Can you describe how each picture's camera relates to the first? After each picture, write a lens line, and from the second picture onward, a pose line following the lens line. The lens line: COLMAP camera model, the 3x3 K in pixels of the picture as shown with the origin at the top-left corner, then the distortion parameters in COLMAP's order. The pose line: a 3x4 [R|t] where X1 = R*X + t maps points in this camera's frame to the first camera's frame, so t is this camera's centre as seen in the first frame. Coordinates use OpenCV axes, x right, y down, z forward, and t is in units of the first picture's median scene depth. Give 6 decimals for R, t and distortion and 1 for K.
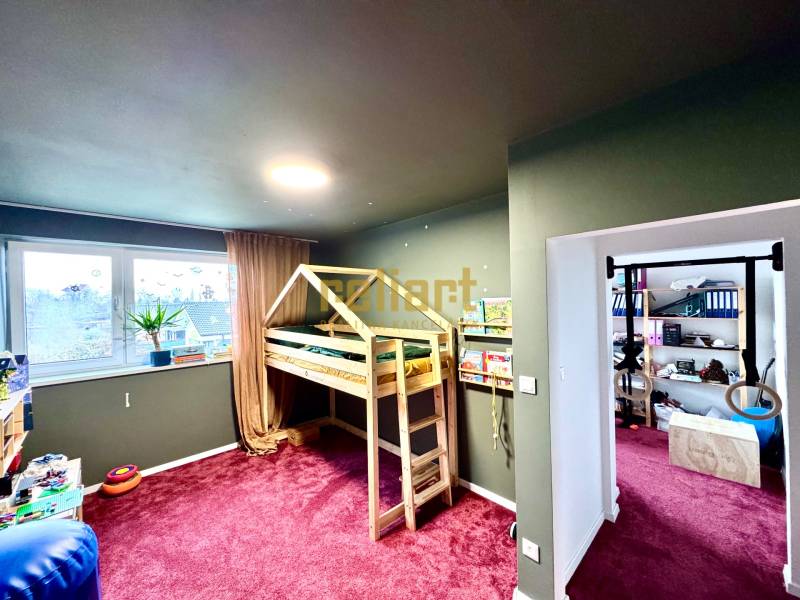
lens RADIAL K [[317.0, 0, 398.9], [0, 317.0, 301.0], [0, 0, 1]] dist [0.000968, 0.000107]
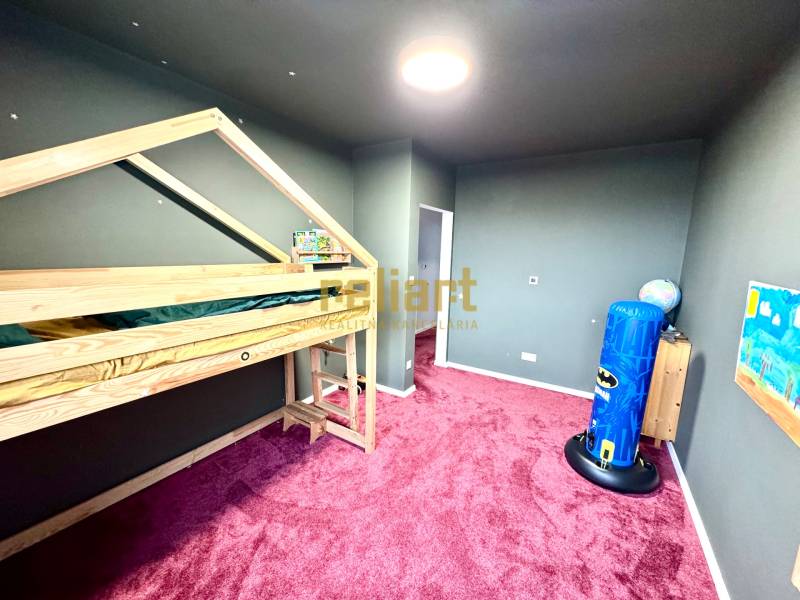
lens RADIAL K [[317.0, 0, 400.9], [0, 317.0, 299.2], [0, 0, 1]] dist [0.000968, 0.000107]
pose [[-0.255831, -0.143266, 0.956047, -0.981566], [-0.018226, 0.989497, 0.143401, 0.072883], [-0.966550, 0.019261, -0.255756, 1.055109]]
